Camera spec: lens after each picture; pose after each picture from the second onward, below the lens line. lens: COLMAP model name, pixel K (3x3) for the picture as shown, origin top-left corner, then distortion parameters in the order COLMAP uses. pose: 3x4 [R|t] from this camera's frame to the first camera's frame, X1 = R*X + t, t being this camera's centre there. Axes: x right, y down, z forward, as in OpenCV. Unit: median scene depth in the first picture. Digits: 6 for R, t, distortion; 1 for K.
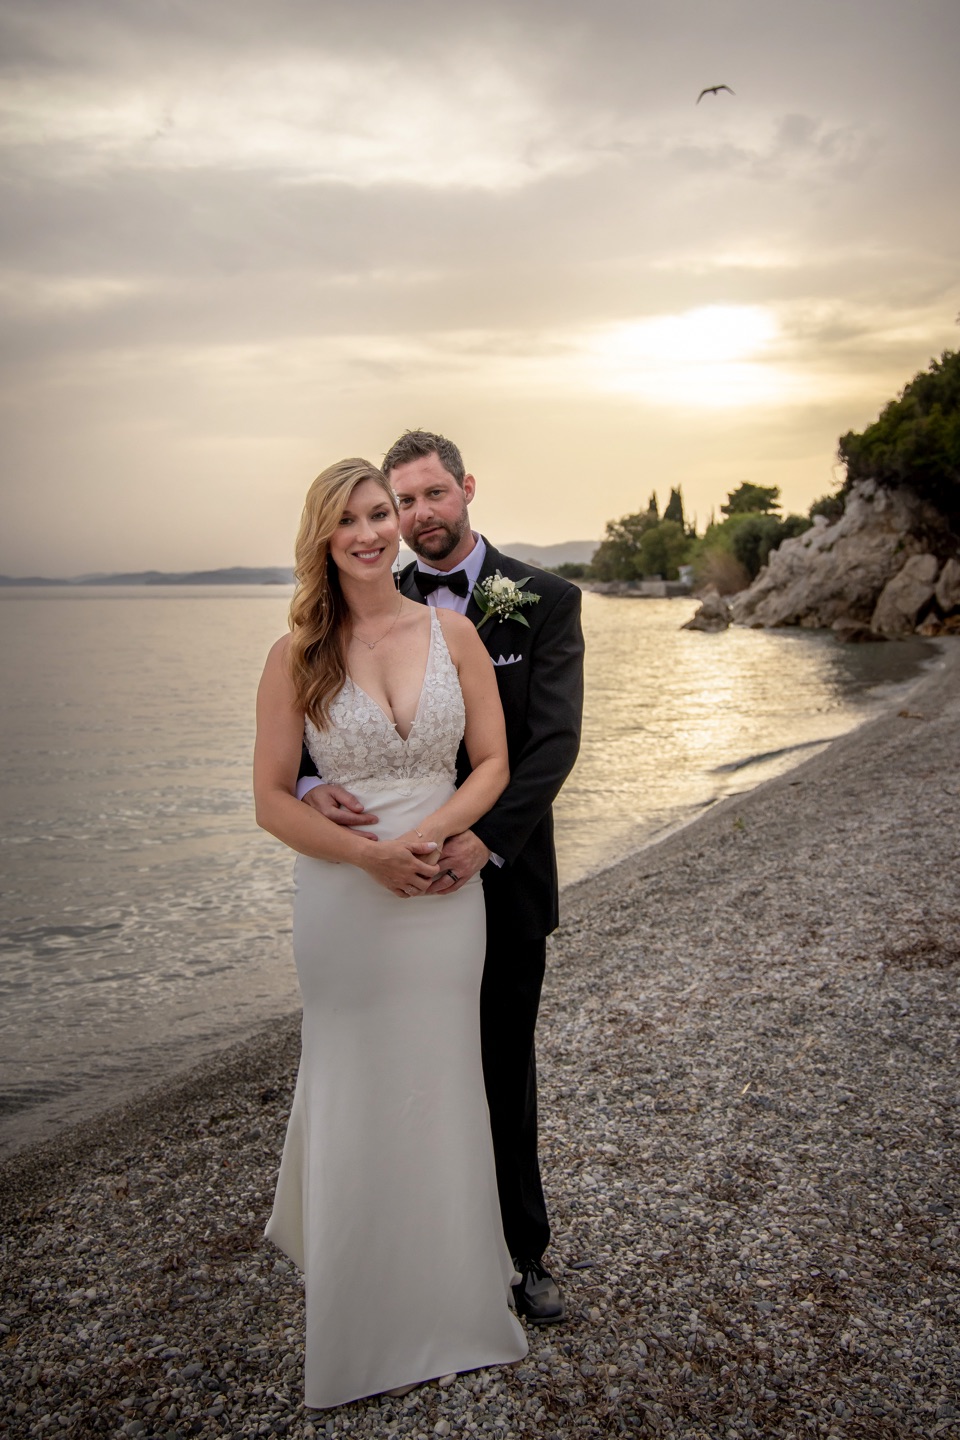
lens RADIAL K [[1625.7, 0, 478.8], [0, 1625.7, 691.8], [0, 0, 1]] dist [0.016392, 0.042648]
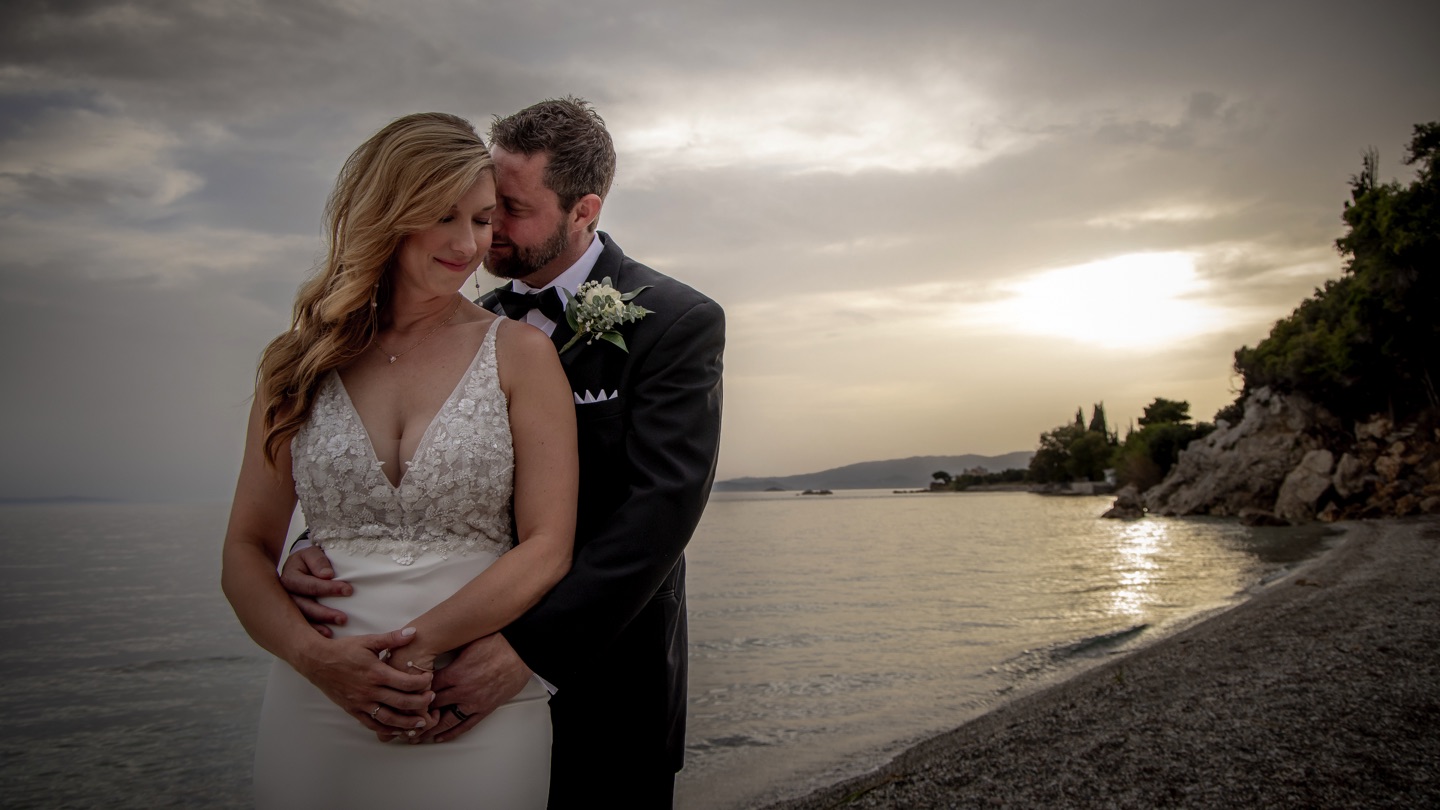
lens RADIAL K [[1177.7, 0, 720.0], [0, 1177.7, 405.0], [0, 0, 1]] dist [-0.078908, 0.133906]
pose [[0.974927, -0.028509, -0.220689, 0.044838], [-0.006961, 0.987366, -0.158301, 0.016537], [0.222414, 0.155869, 0.962412, 0.117595]]
